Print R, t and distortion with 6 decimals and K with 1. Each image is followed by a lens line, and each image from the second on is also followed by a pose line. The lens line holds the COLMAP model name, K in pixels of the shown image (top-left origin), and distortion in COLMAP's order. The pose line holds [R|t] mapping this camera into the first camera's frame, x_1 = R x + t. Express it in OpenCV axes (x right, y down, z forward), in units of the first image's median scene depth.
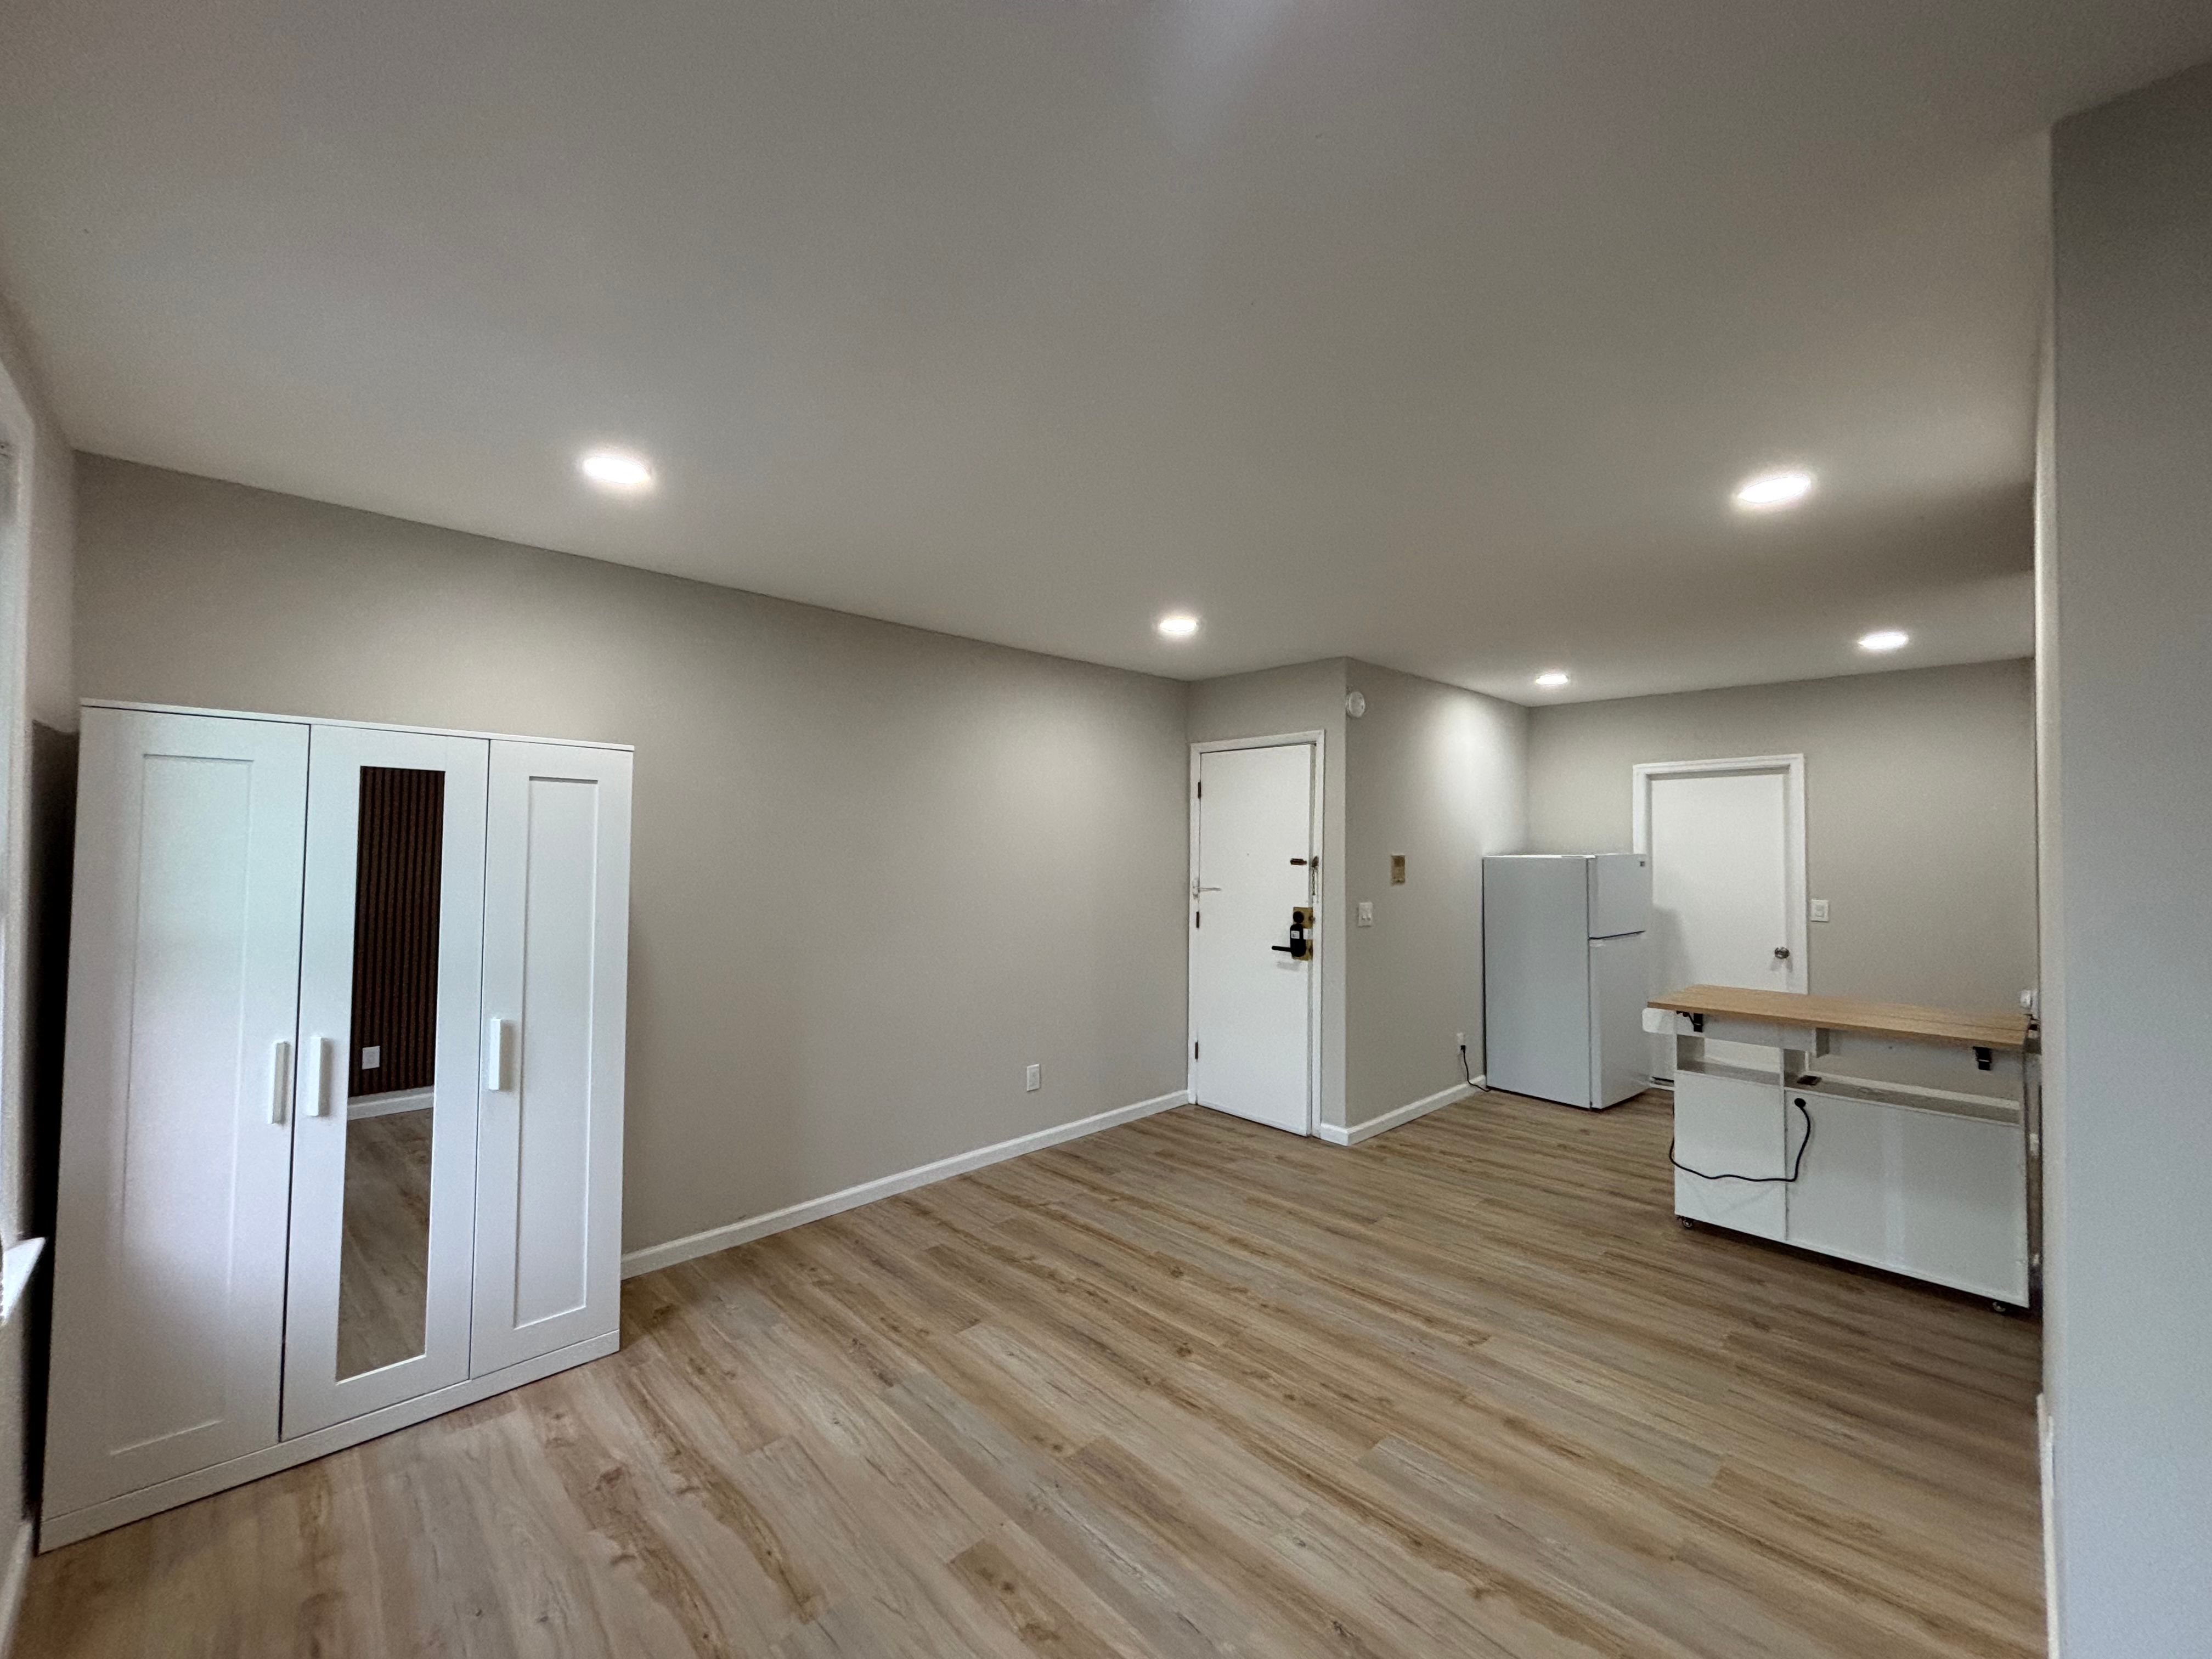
lens RADIAL K [[888.9, 0, 1103.4], [0, 888.9, 820.7], [0, 0, 1]] dist [-0.004636, 0.001793]
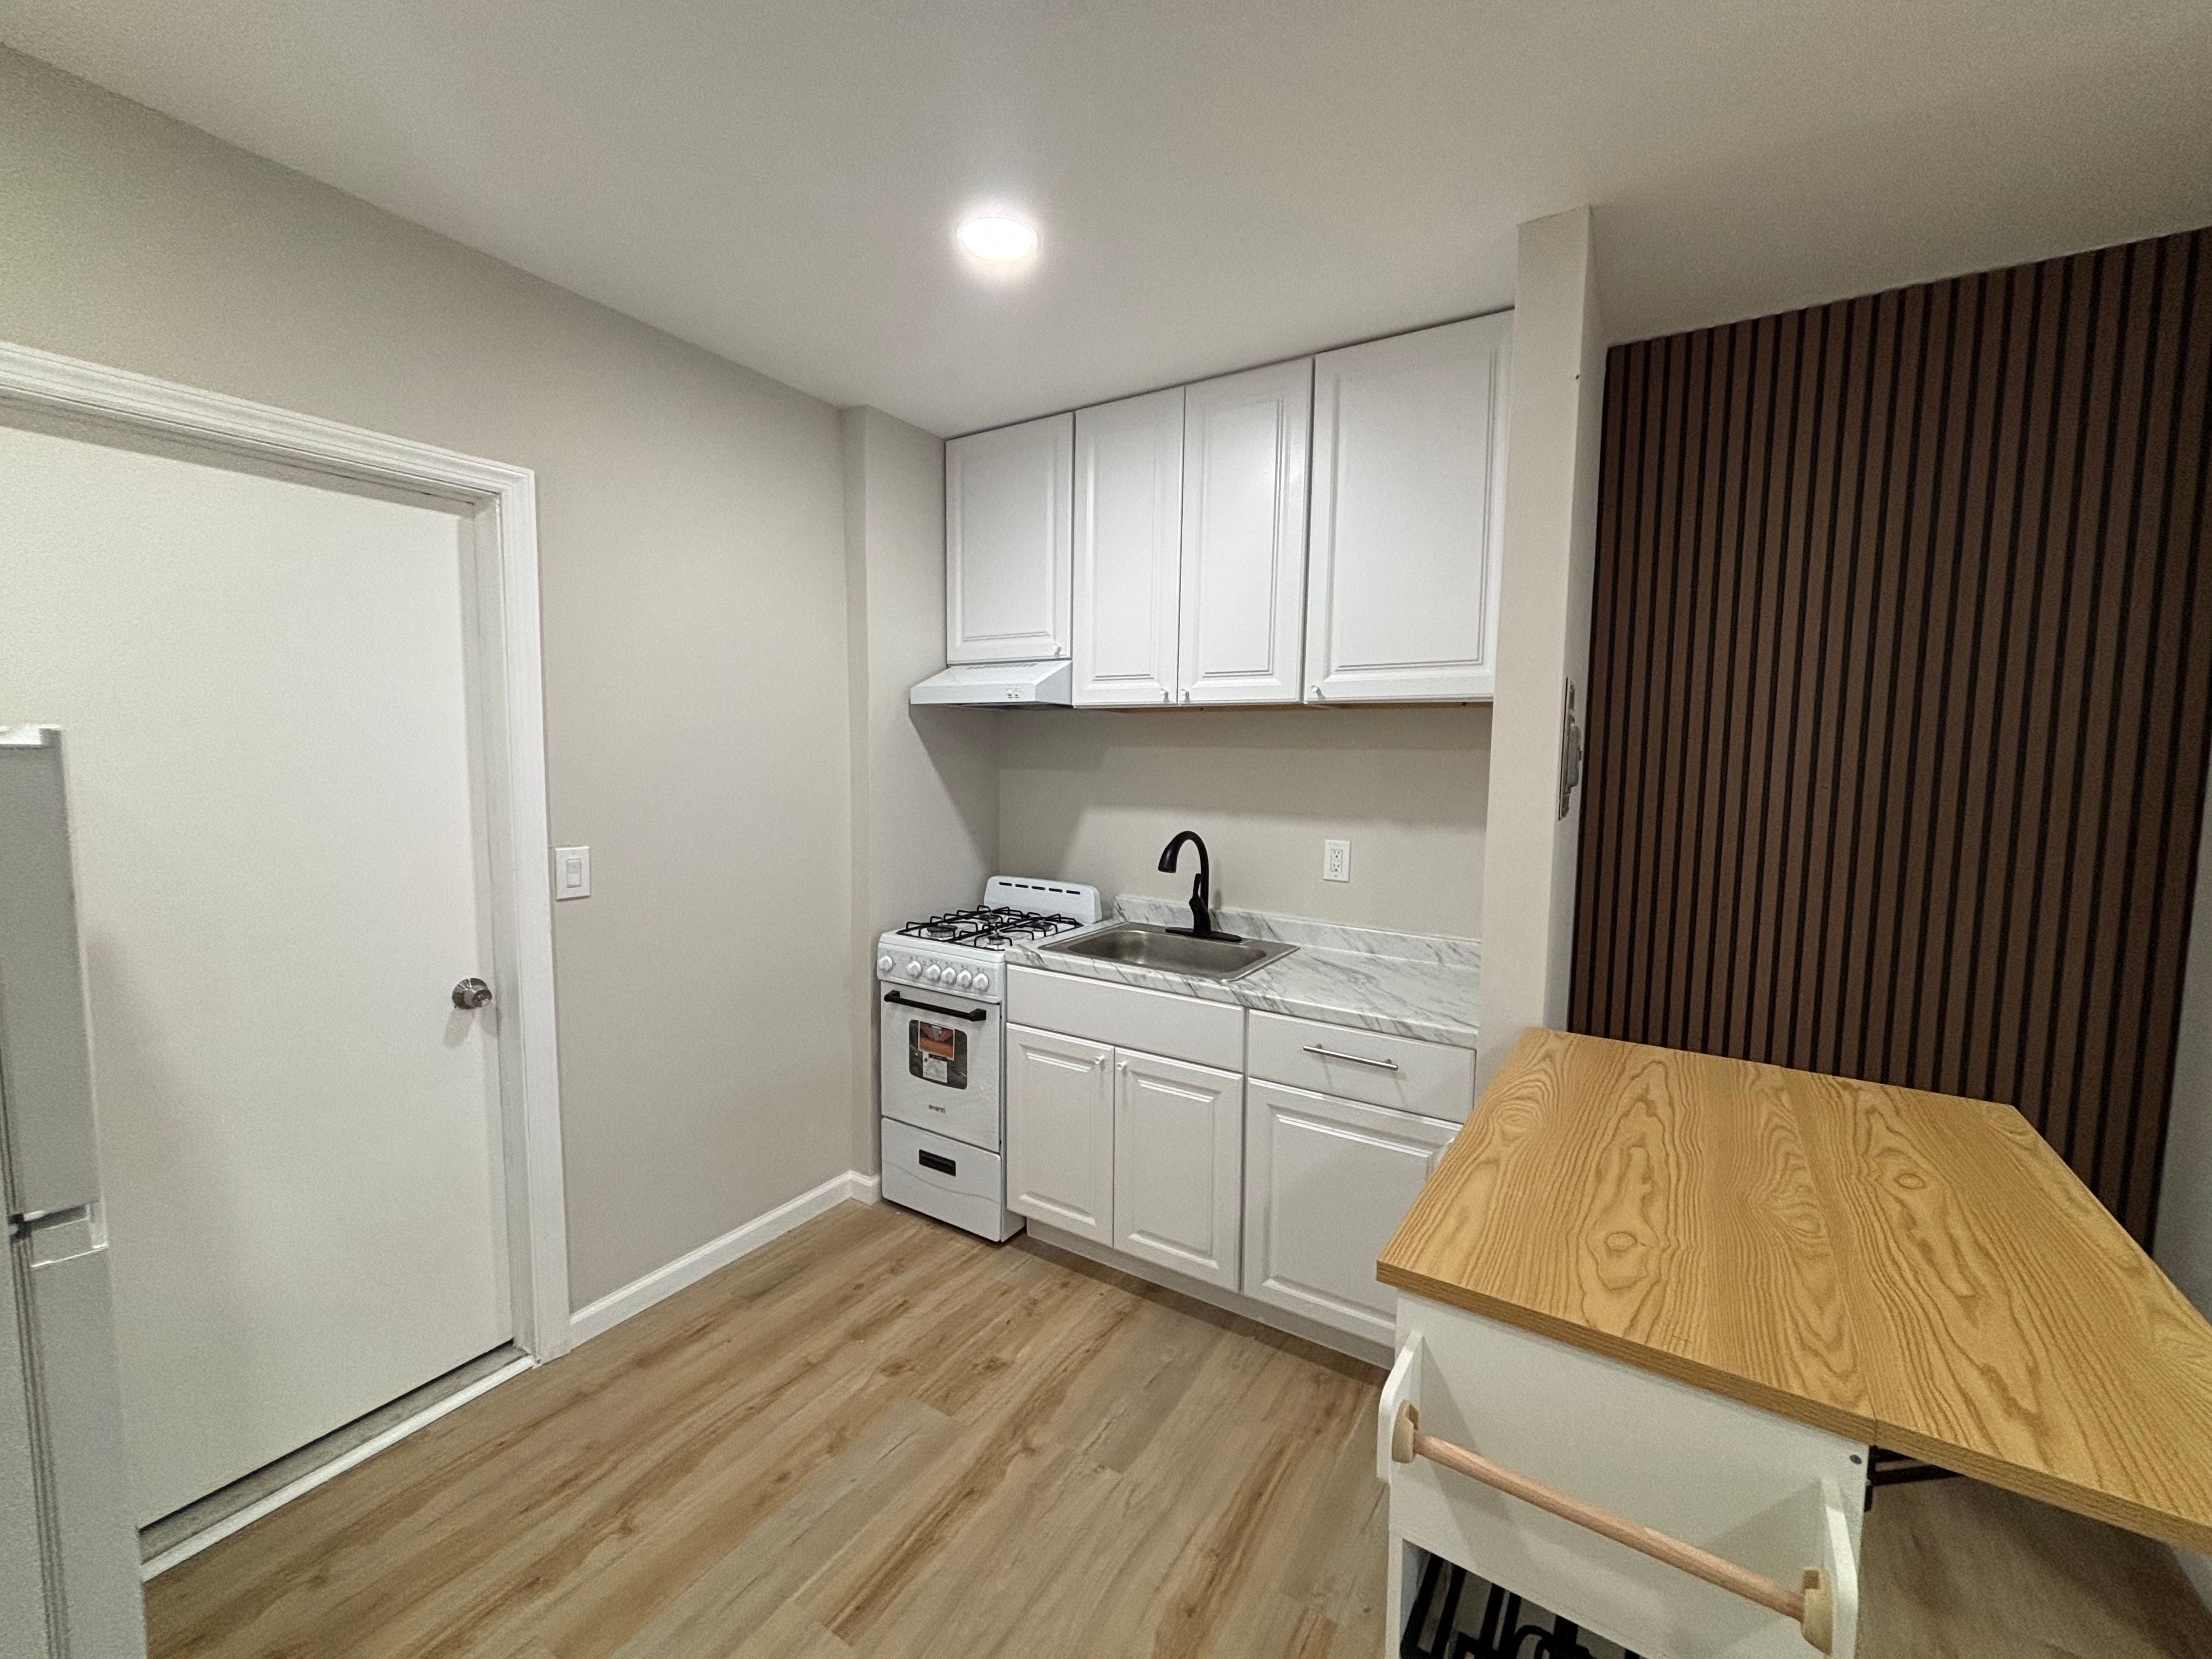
lens RADIAL K [[888.9, 0, 1098.3], [0, 888.9, 826.1], [0, 0, 1]] dist [-0.004636, 0.001793]
pose [[-0.237233, -0.088887, 0.967378, 0.535466], [-0.042177, 0.995809, 0.081157, 0.055120], [-0.970537, -0.021548, -0.239988, 1.316318]]
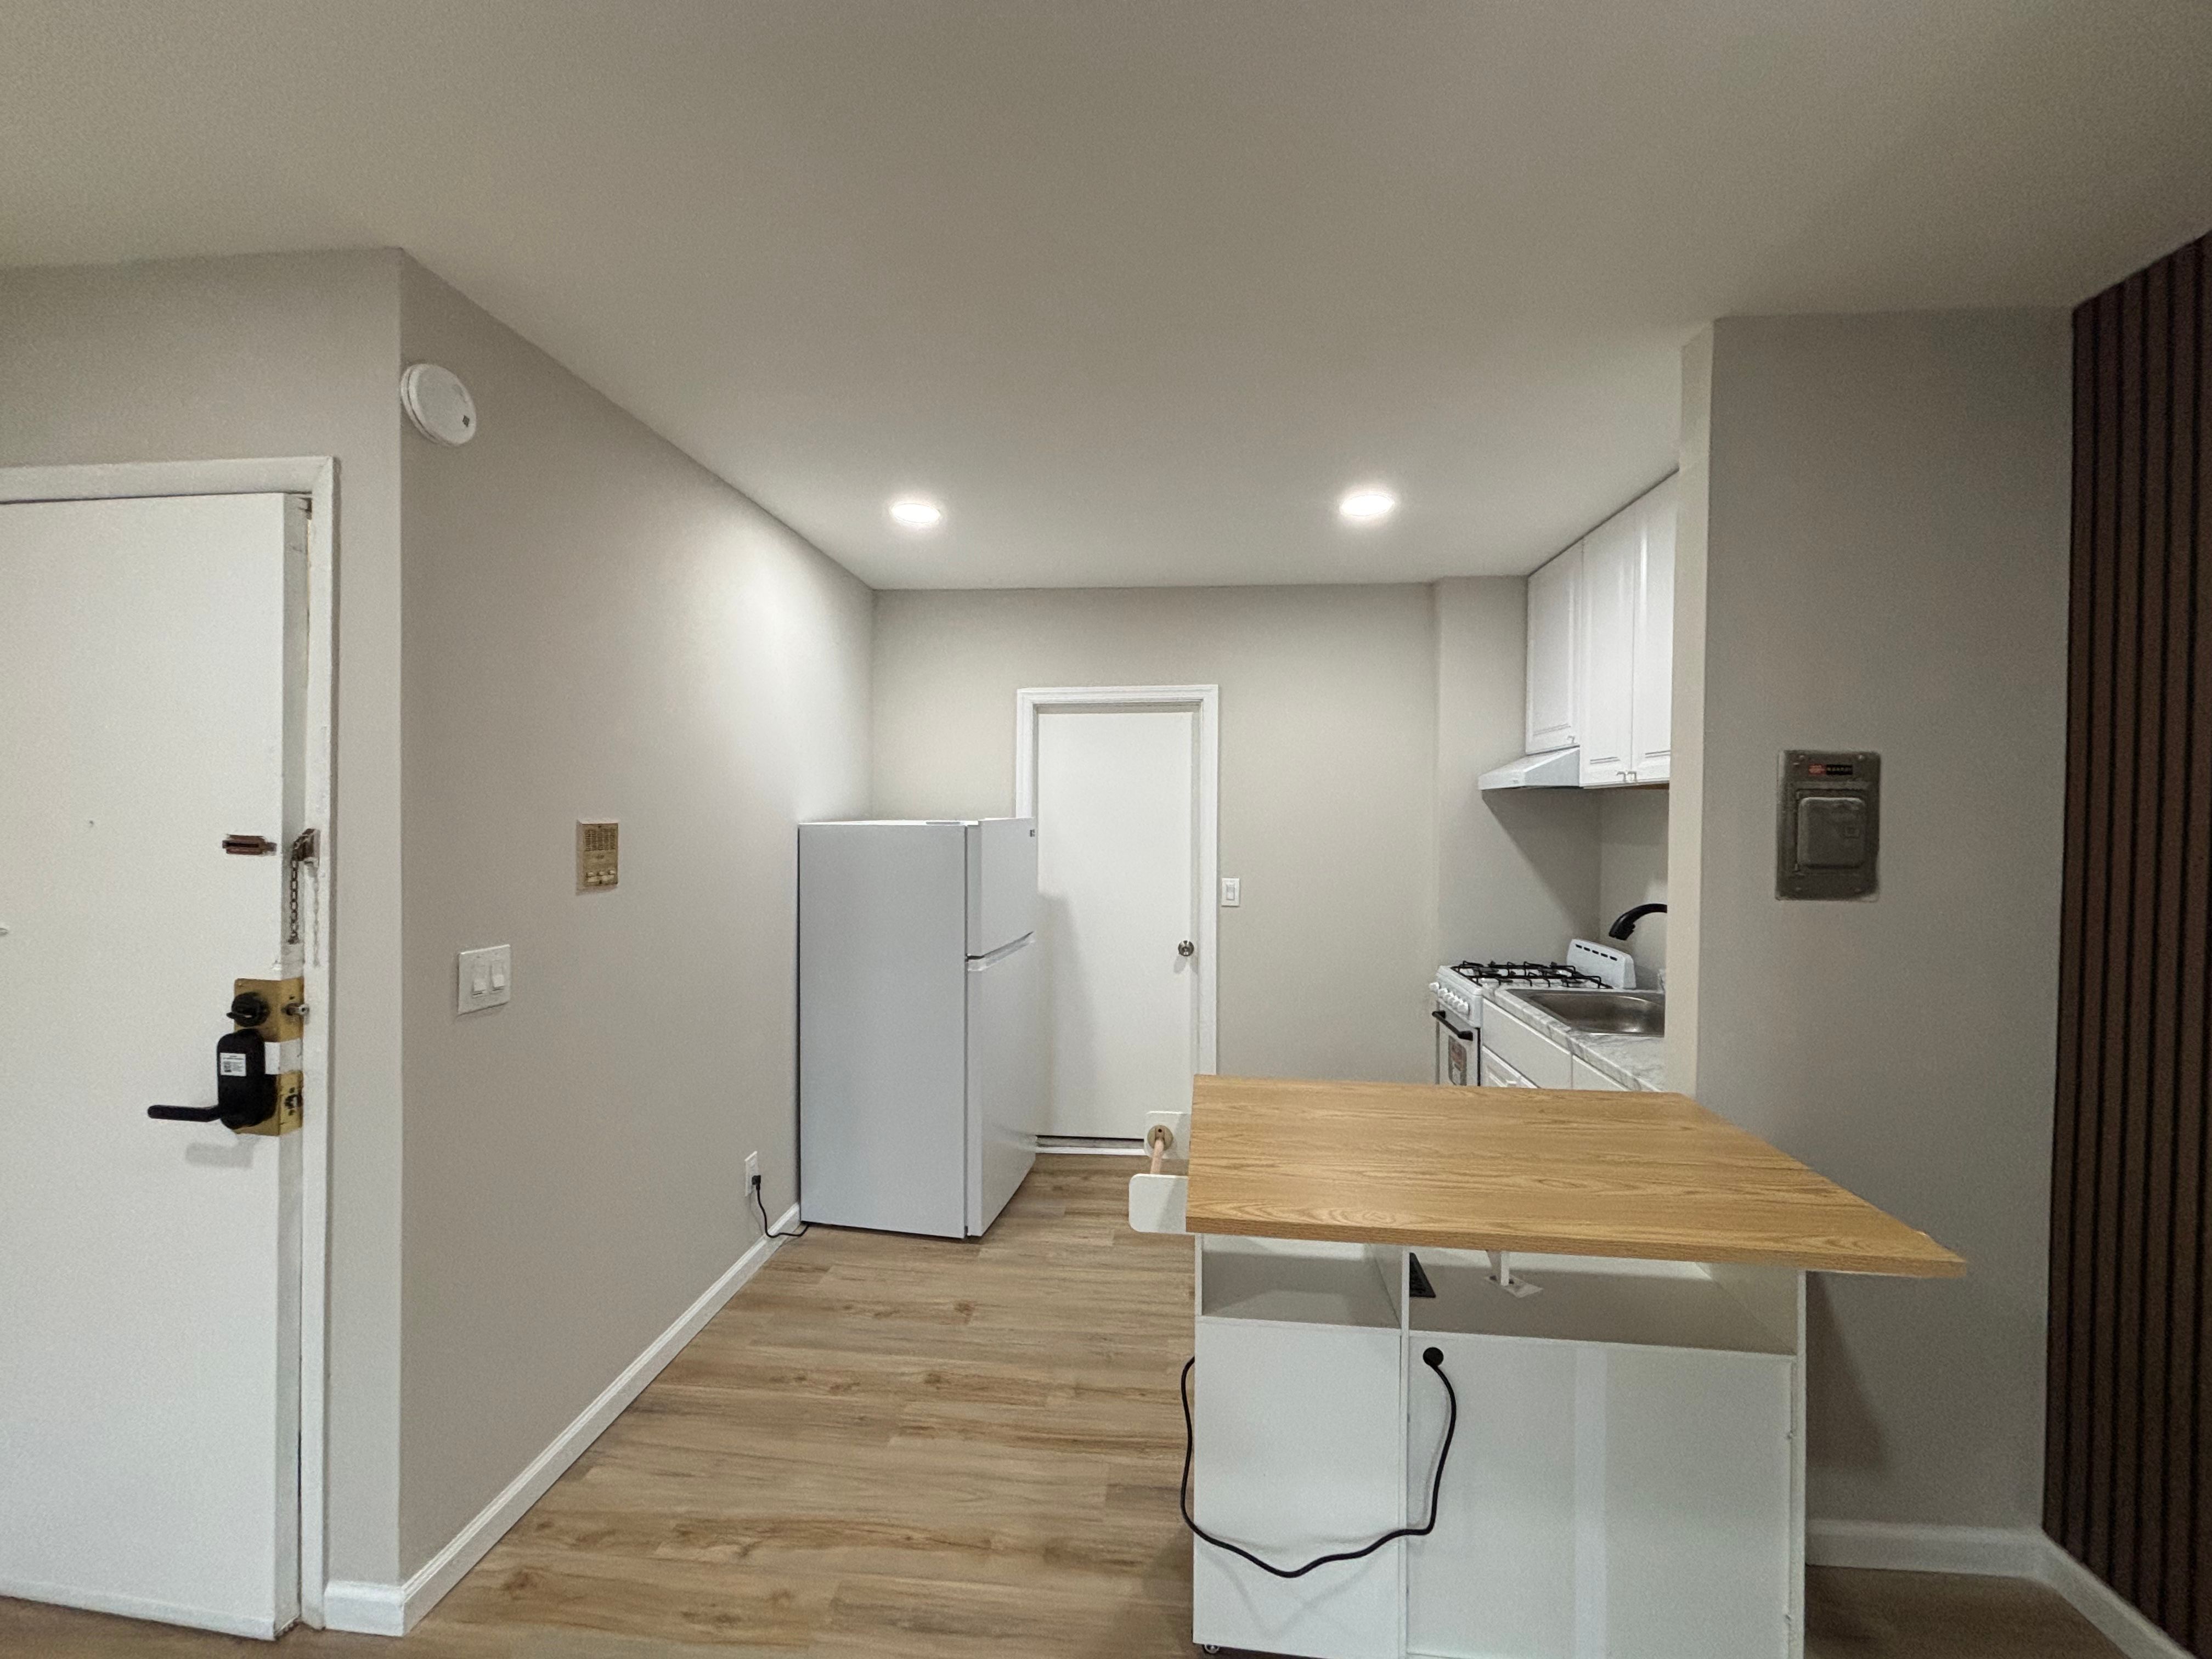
lens RADIAL K [[888.9, 0, 1101.4], [0, 888.9, 822.7], [0, 0, 1]] dist [-0.004636, 0.001793]
pose [[0.759861, -0.006549, 0.650052, 0.348868], [-0.019896, 0.999246, 0.033325, 0.028144], [-0.649781, -0.038256, 0.759158, 0.755859]]
